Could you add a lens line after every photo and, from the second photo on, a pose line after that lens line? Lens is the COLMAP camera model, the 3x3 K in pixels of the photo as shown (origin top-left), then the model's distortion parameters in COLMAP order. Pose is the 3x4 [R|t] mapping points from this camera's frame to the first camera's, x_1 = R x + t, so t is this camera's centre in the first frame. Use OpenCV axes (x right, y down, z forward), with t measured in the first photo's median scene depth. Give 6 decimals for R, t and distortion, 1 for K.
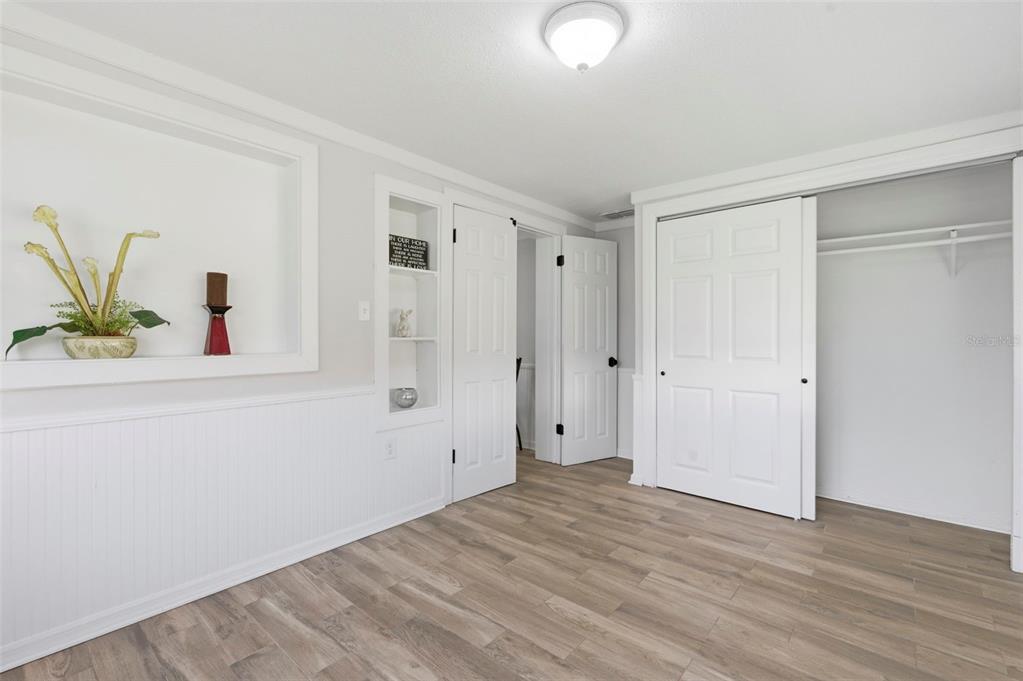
lens RADIAL K [[446.9, 0, 513.2], [0, 446.9, 339.6], [0, 0, 1]] dist [0.001304, -0.000193]
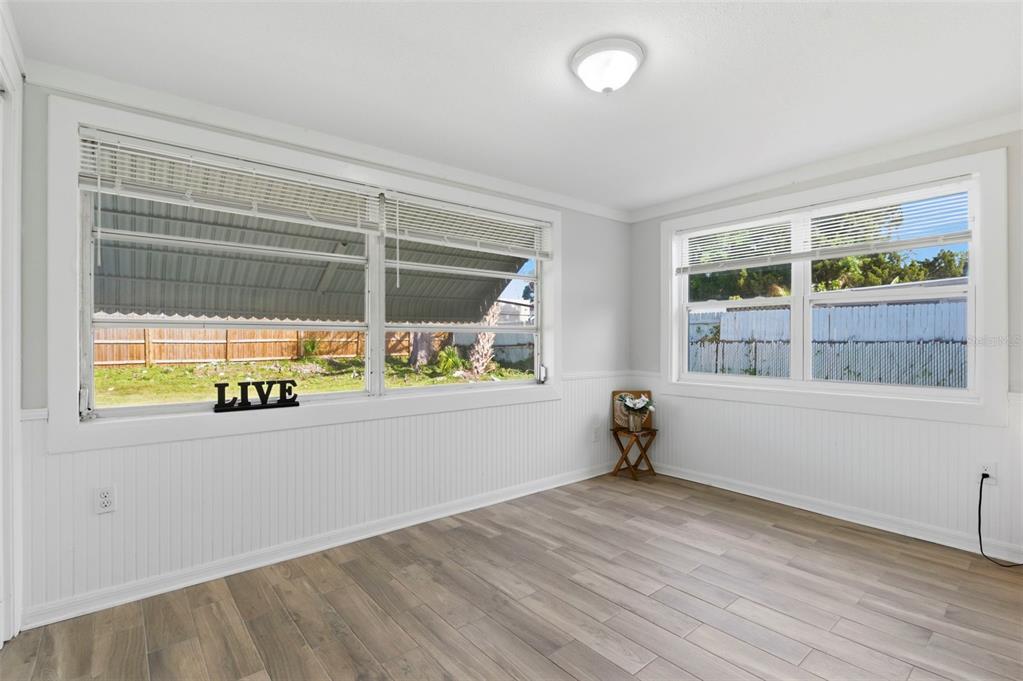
lens RADIAL K [[480.5, 0, 514.9], [0, 480.5, 340.1], [0, 0, 1]] dist [-0.000833, -0.000343]
pose [[-0.988857, -0.000491, 0.148869, 0.142708], [0.000255, 0.999987, 0.004998, -0.000824], [-0.148869, 0.004981, -0.988844, 1.540205]]
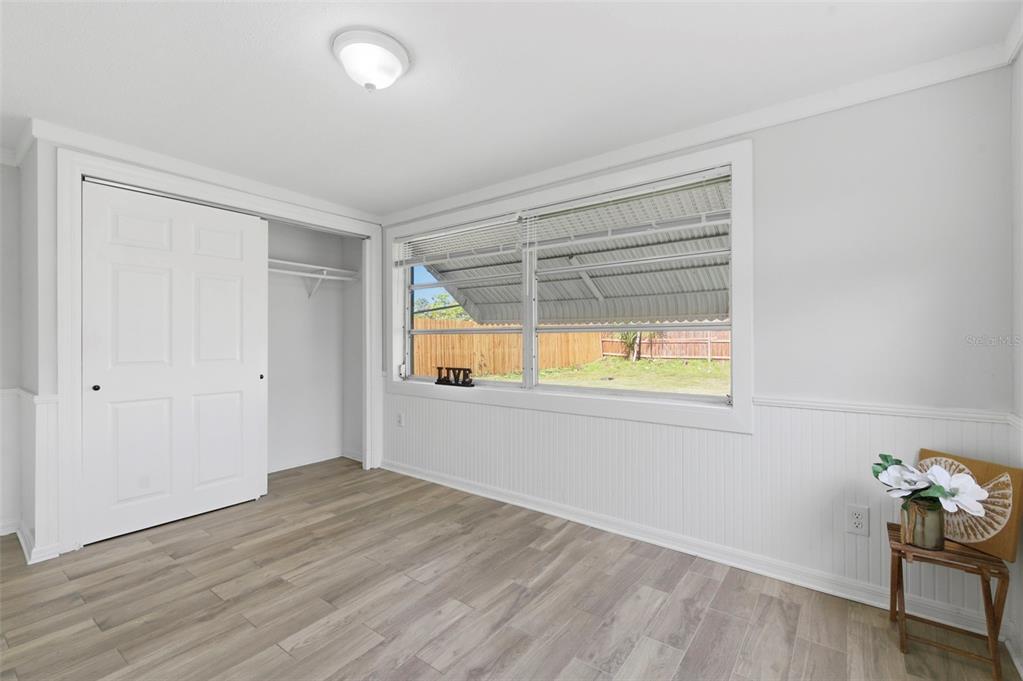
lens RADIAL K [[446.9, 0, 513.2], [0, 446.9, 339.6], [0, 0, 1]] dist [0.001304, -0.000193]
pose [[-0.082740, -0.000408, 0.996571, -0.659336], [0.007835, 0.999969, 0.001060, -0.000359], [-0.996540, 0.007896, -0.082735, 0.522908]]
